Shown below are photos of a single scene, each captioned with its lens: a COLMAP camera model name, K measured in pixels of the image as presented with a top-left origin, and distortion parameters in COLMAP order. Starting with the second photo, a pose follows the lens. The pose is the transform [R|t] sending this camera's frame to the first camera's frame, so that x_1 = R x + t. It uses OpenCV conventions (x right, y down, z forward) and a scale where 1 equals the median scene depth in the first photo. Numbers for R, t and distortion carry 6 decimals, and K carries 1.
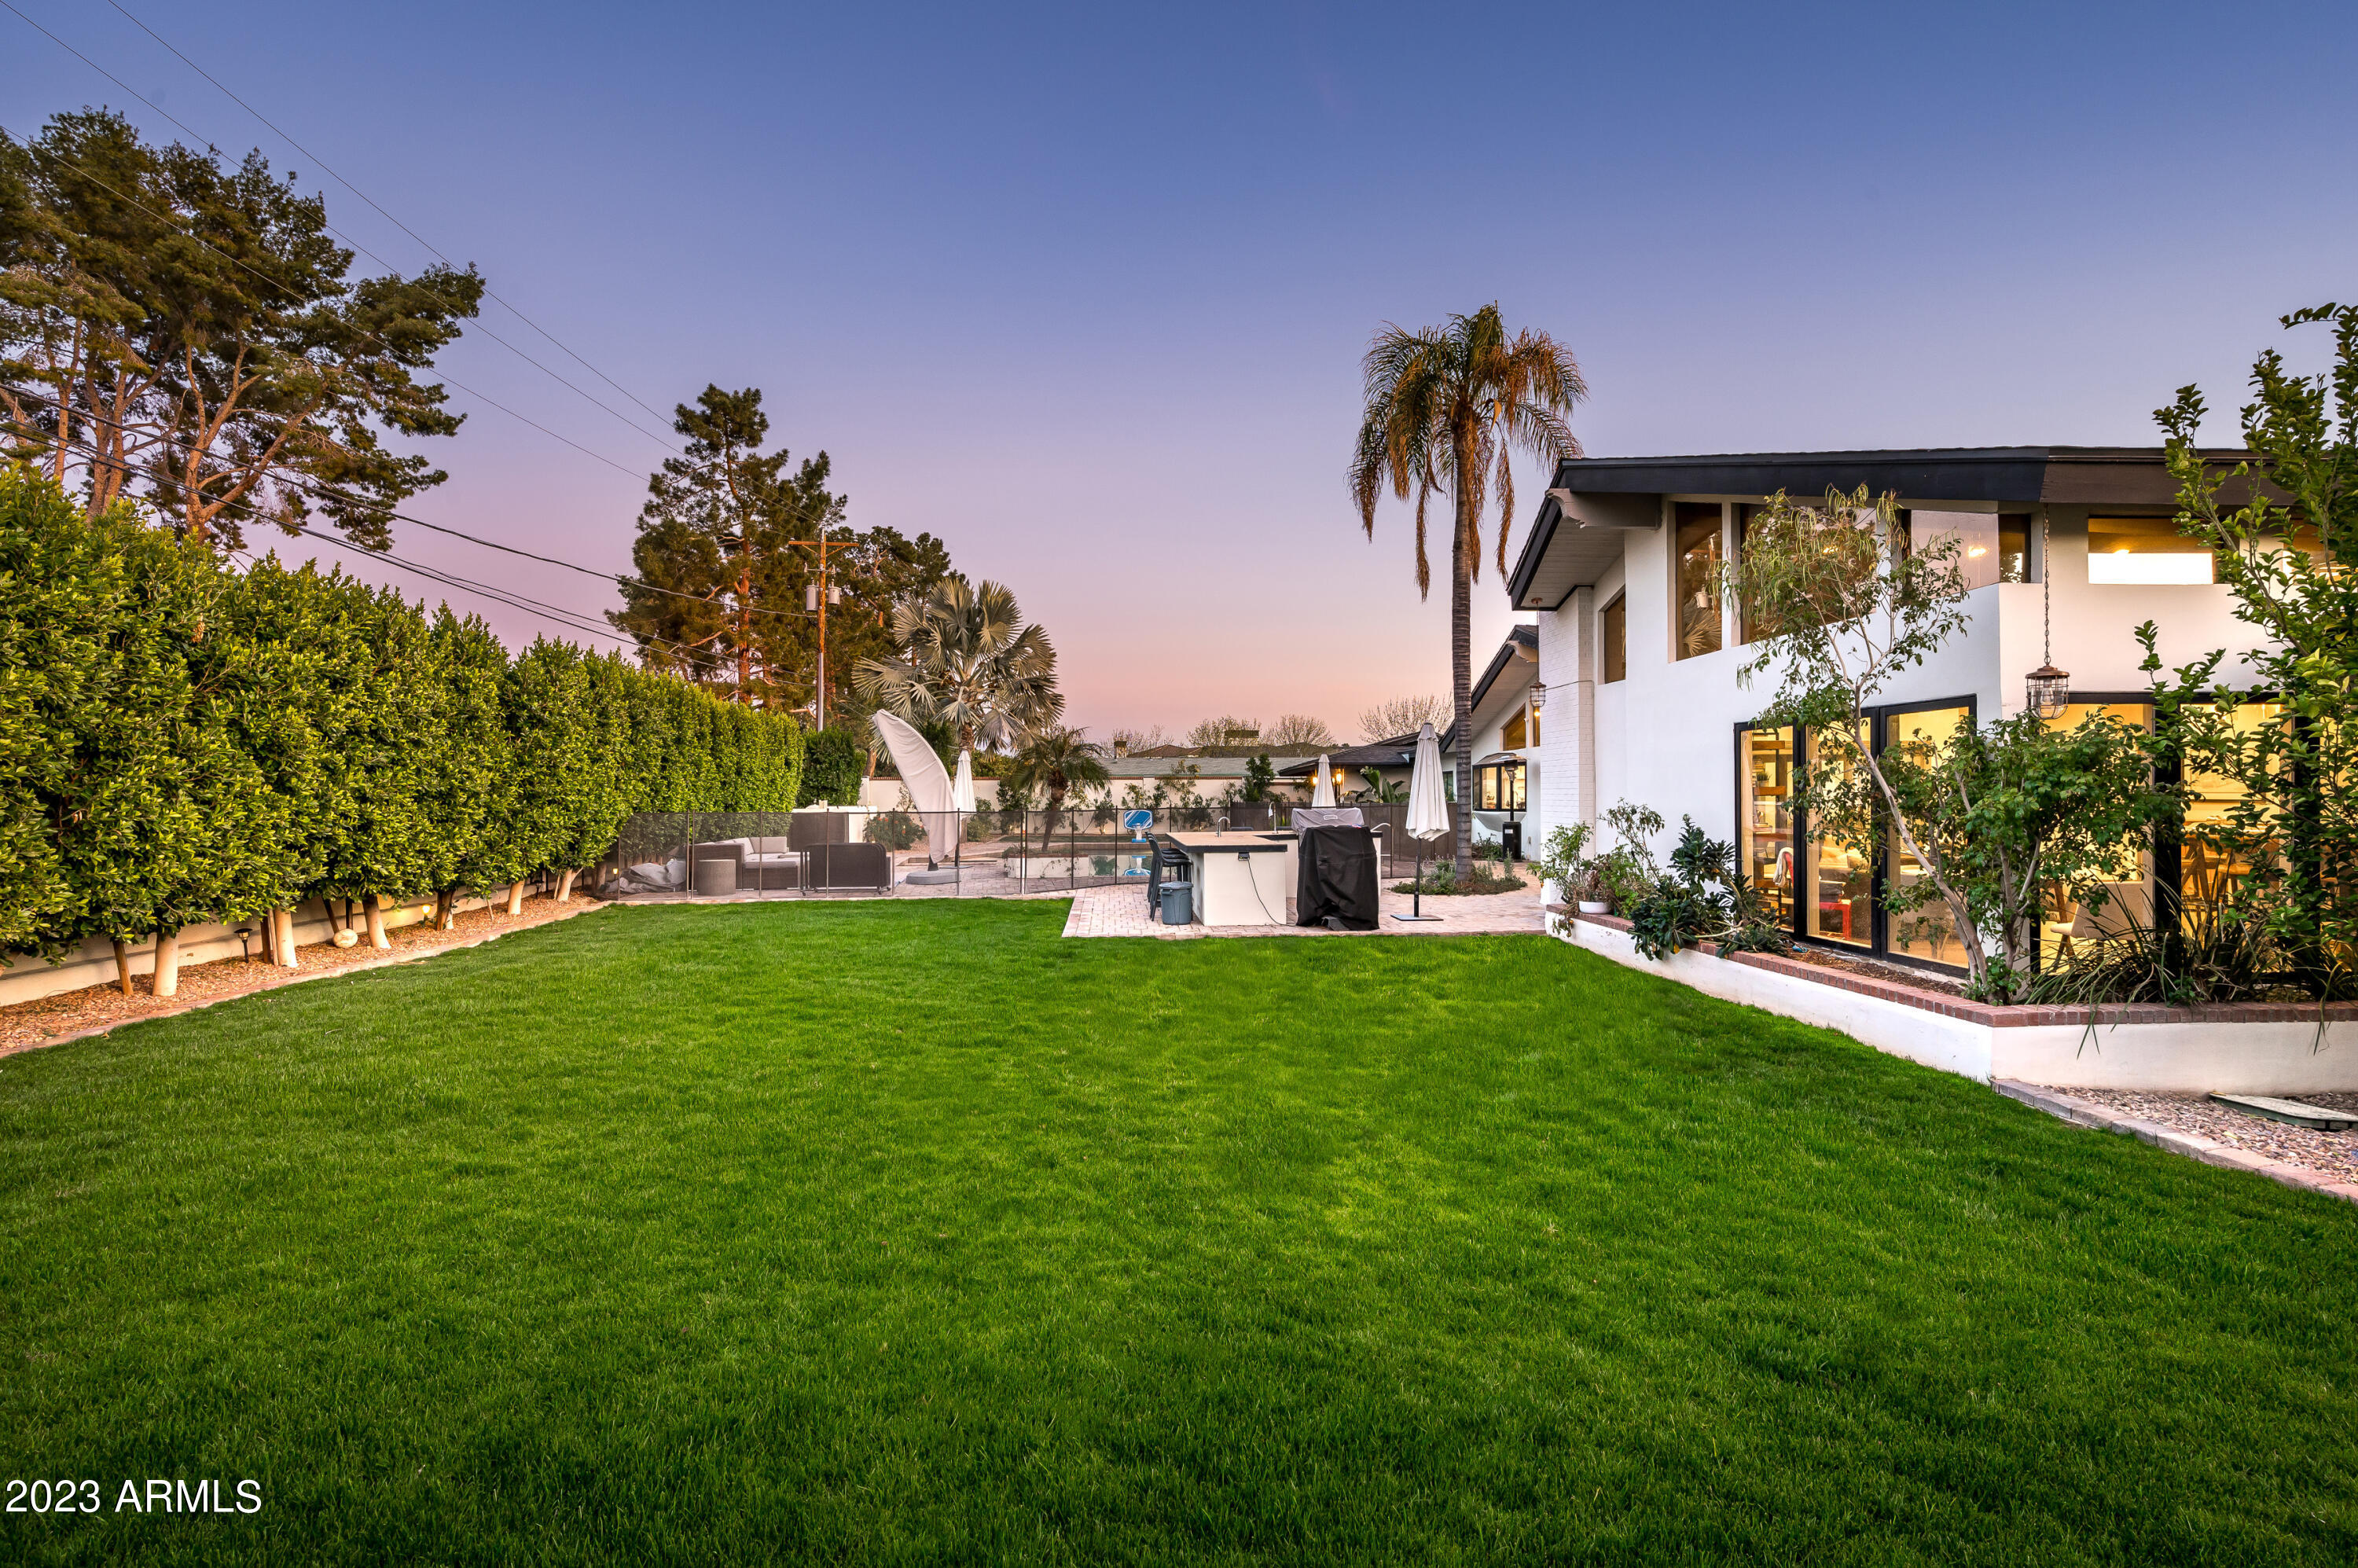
lens RADIAL K [[1079.5, 0, 1183.6], [0, 1079.5, 794.7], [0, 0, 1]] dist [0.001481, 0.000354]
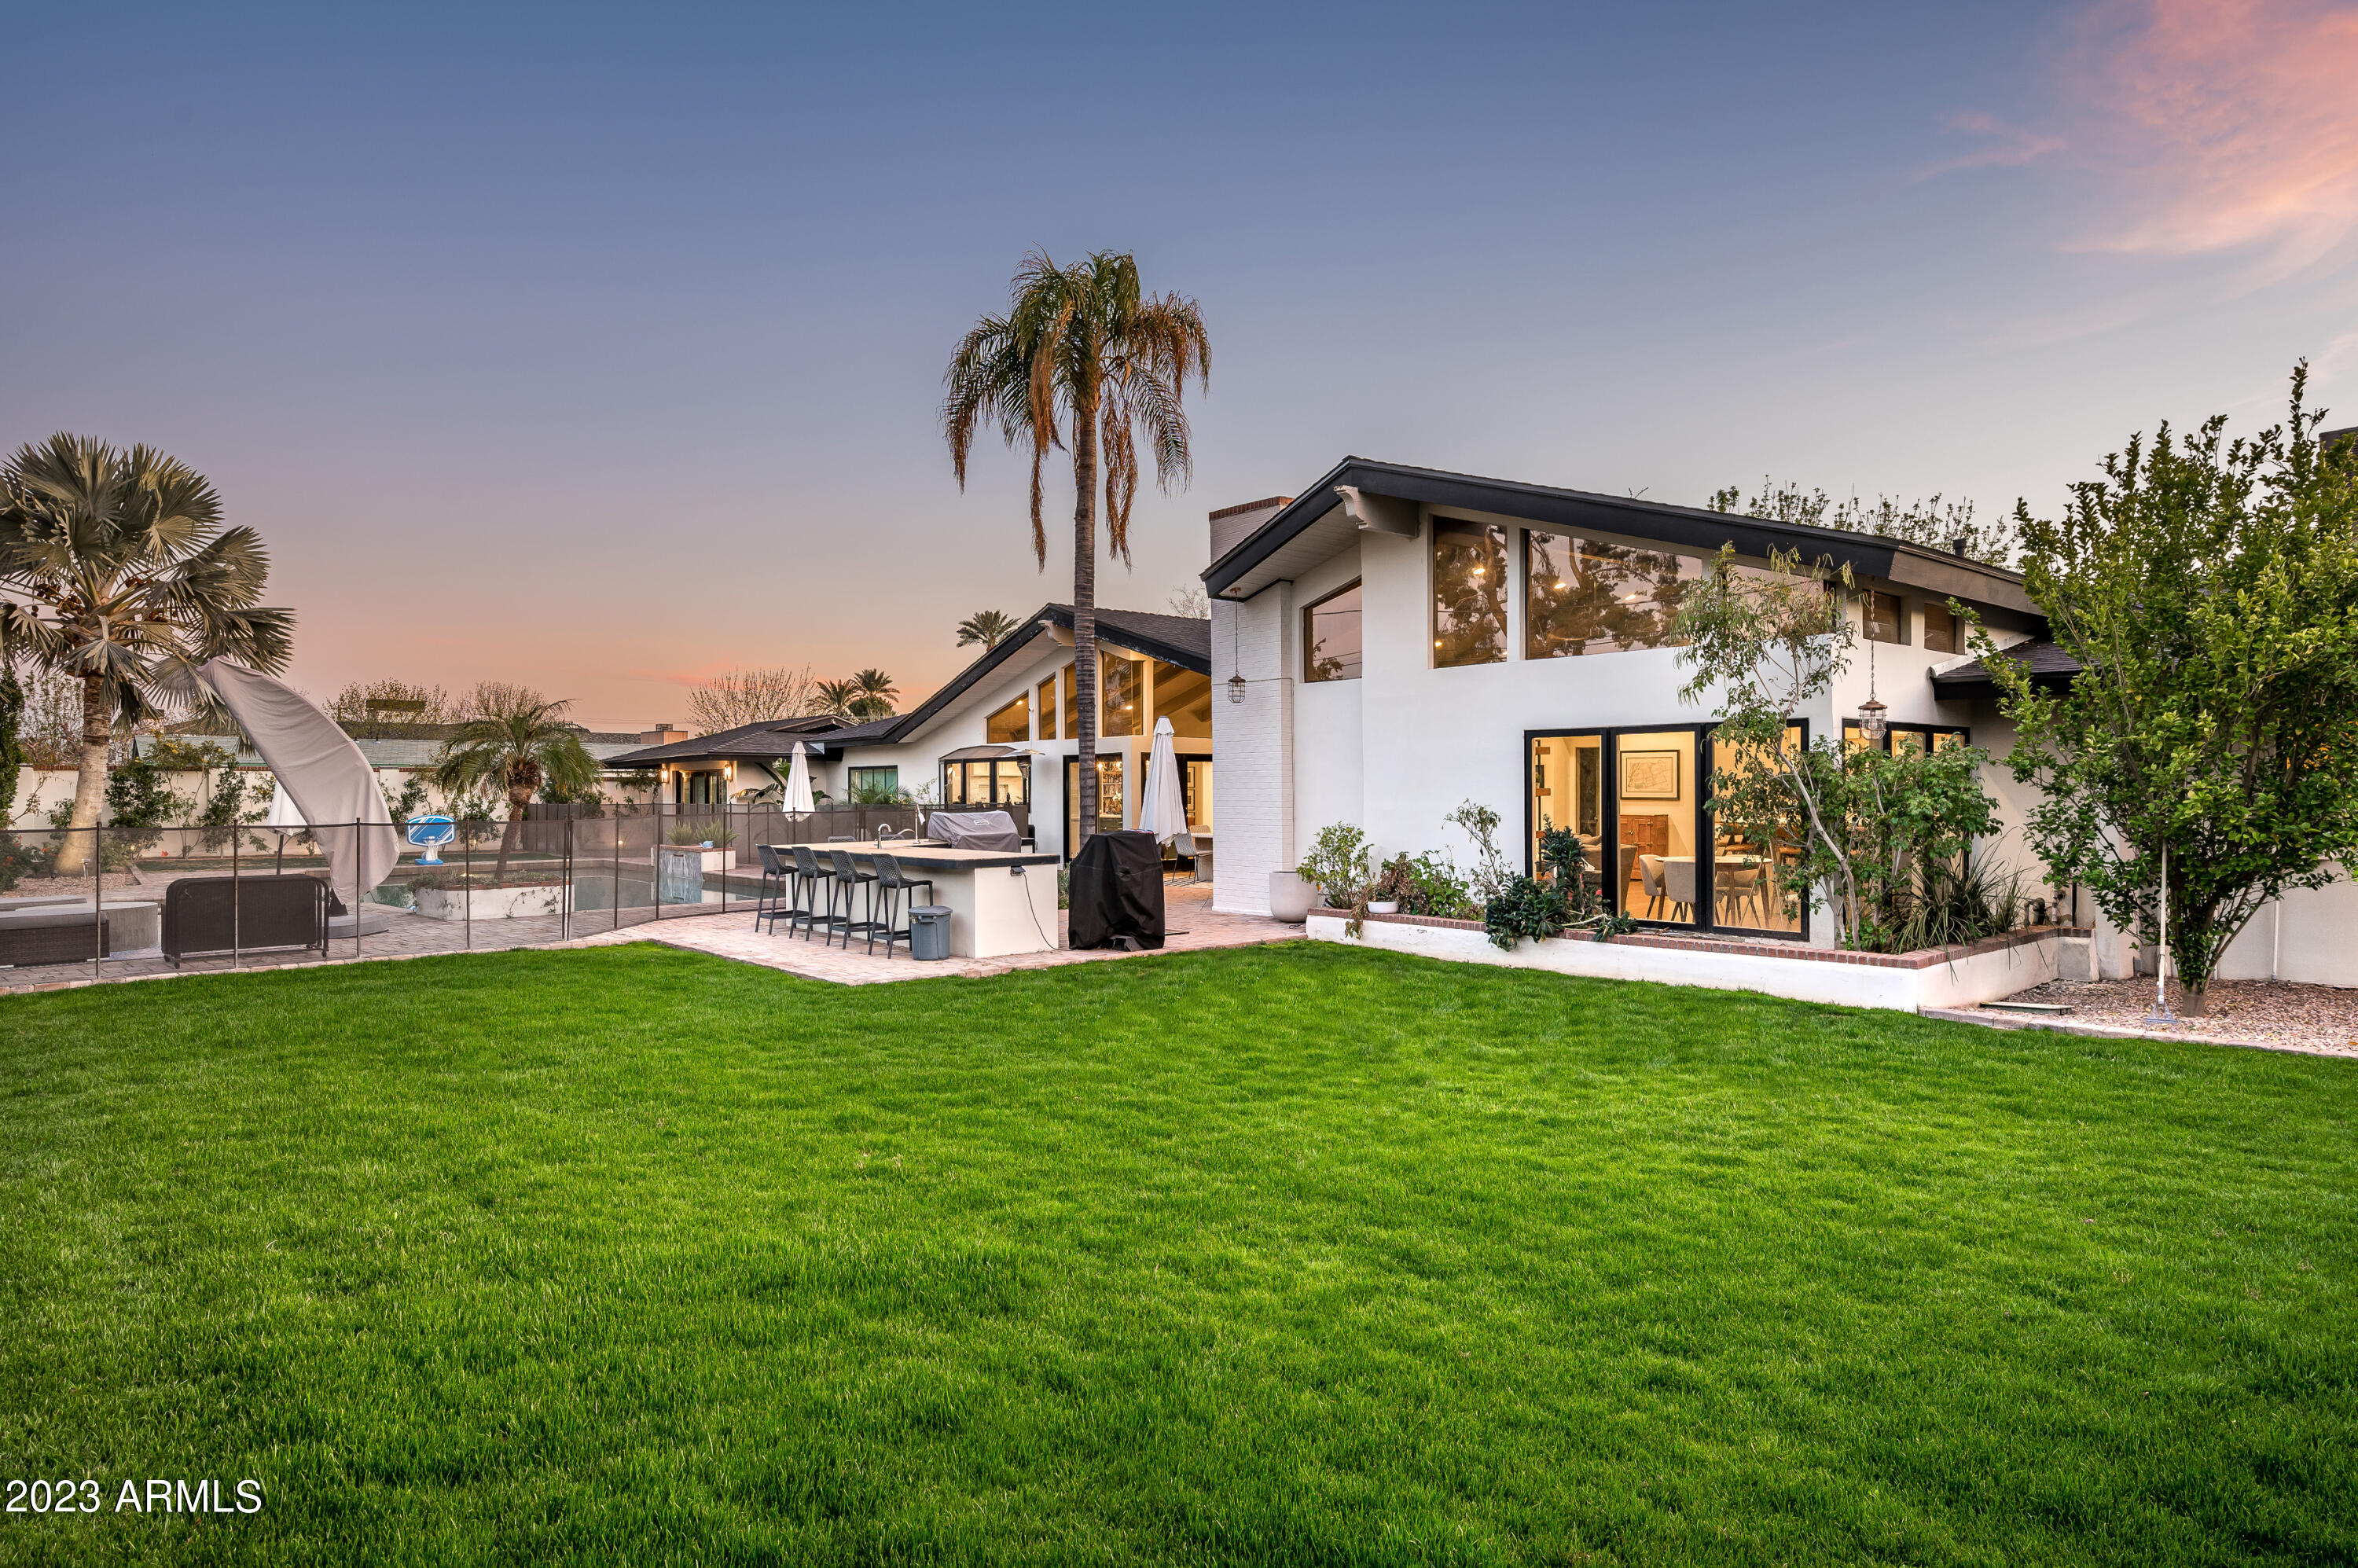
lens RADIAL K [[1334.8, 0, 1179.0], [0, 1334.8, 784.0], [0, 0, 1]] dist [-0.003008, -0.001273]
pose [[0.793497, 0.003712, 0.608563, -0.486471], [0.000231, 0.999979, -0.006400, -0.002410], [-0.608574, 0.005219, 0.793480, 0.118622]]
